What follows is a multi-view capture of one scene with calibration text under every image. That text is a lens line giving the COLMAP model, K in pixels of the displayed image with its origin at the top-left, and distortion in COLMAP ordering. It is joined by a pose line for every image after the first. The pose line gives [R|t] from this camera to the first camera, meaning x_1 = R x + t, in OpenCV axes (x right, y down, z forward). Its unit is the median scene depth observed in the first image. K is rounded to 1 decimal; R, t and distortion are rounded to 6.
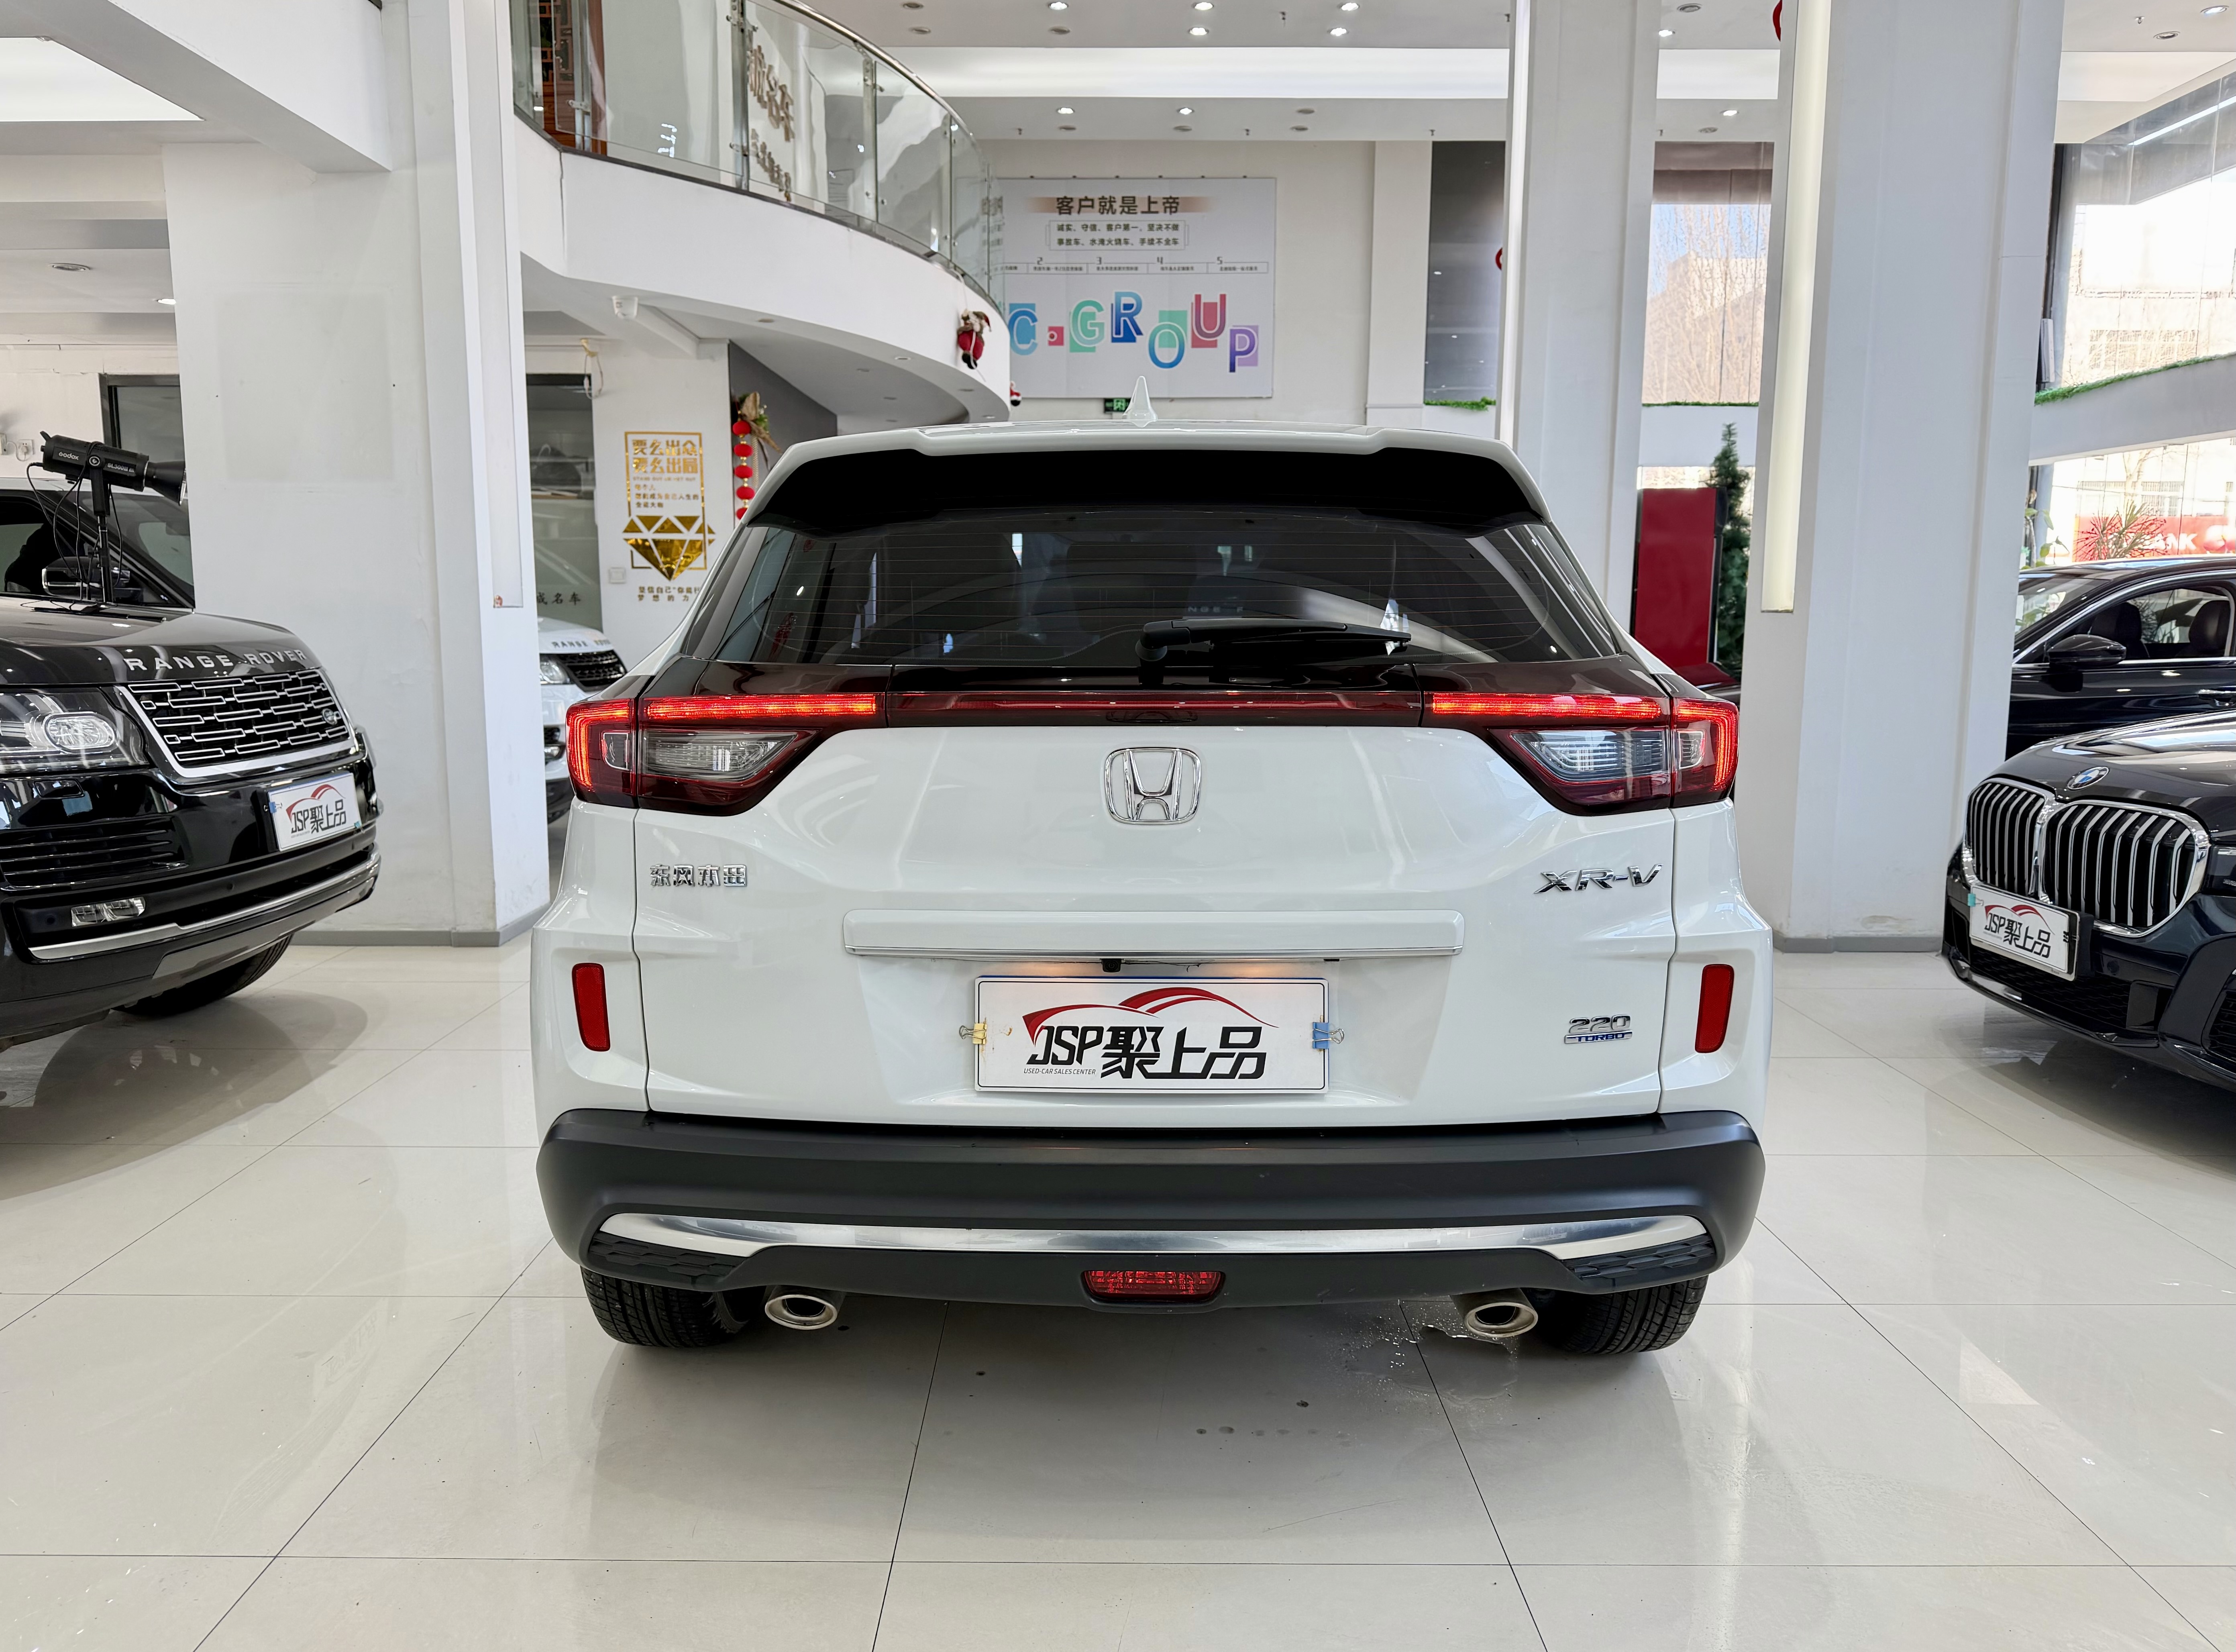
lens RADIAL K [[1607.3, 0, 1049.2], [0, 1607.3, 839.4], [0, 0, 1]] dist [0.033147, -0.049096]
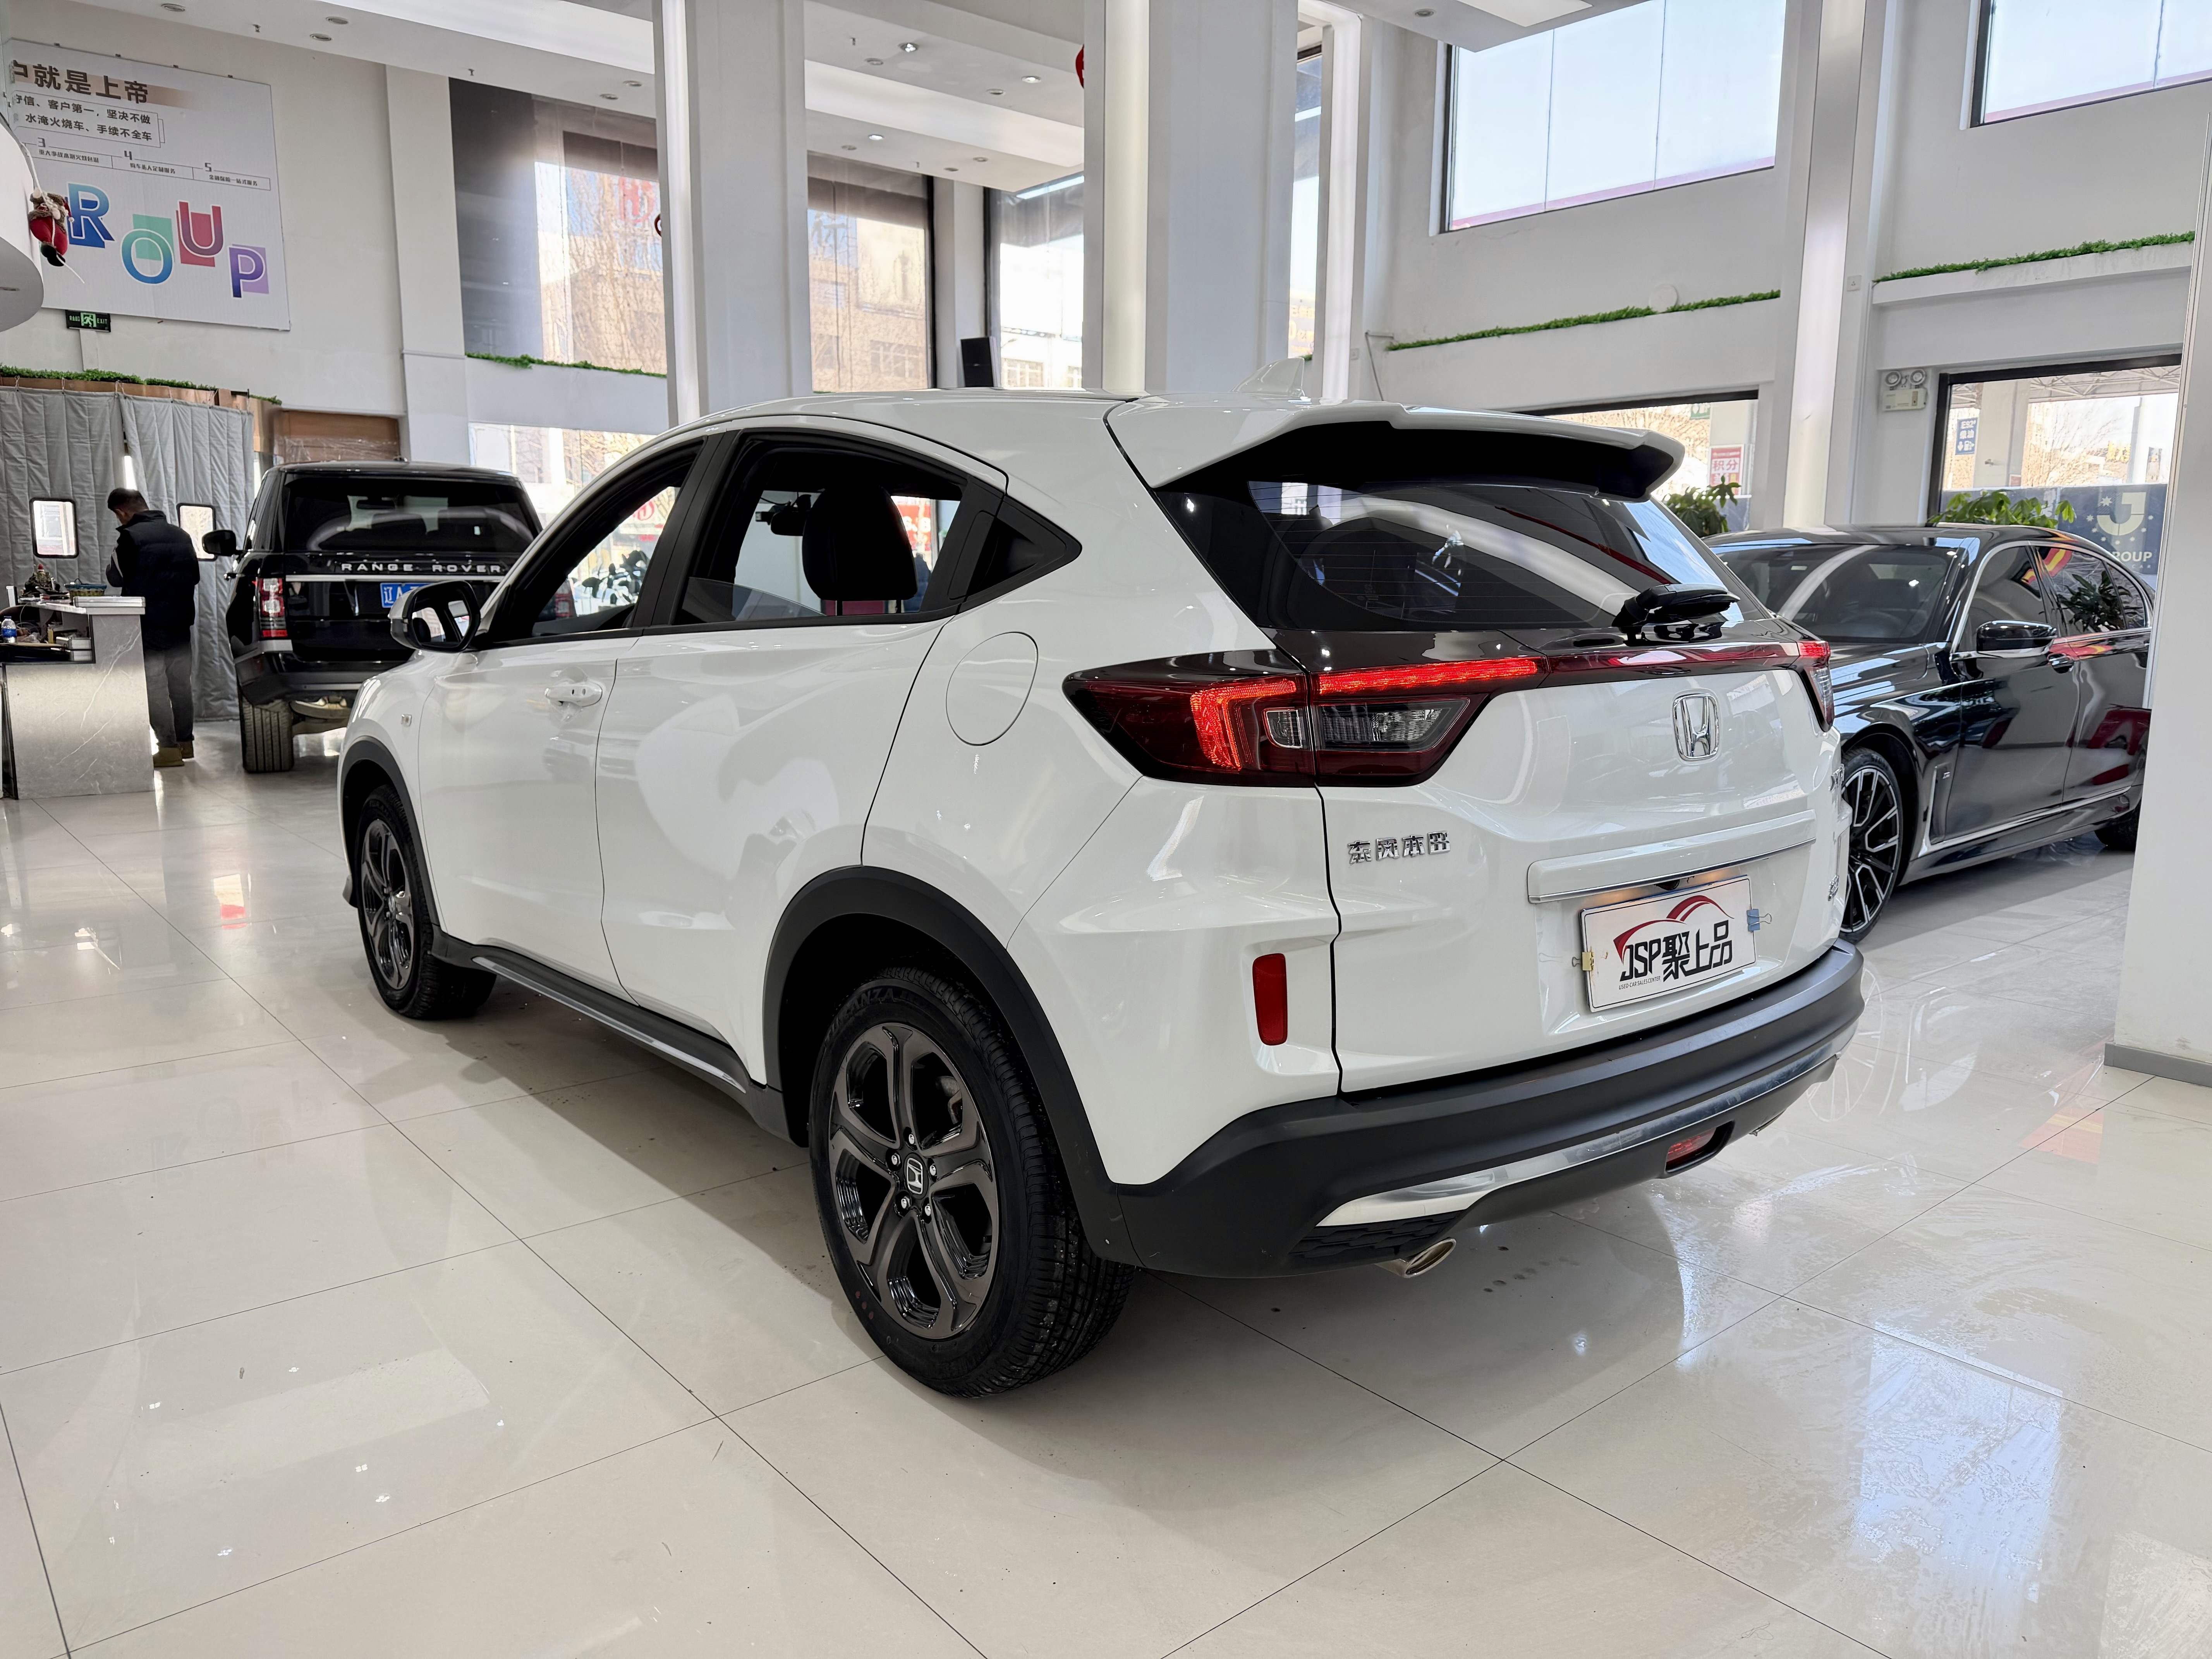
lens RADIAL K [[1590.0, 0, 1090.4], [0, 1590.0, 818.9], [0, 0, 1]] dist [0.033147, -0.049096]
pose [[0.762060, -0.090653, 0.641130, -0.964280], [0.082803, 0.995665, 0.042361, -0.050622], [-0.642191, 0.020806, 0.766263, 0.355550]]
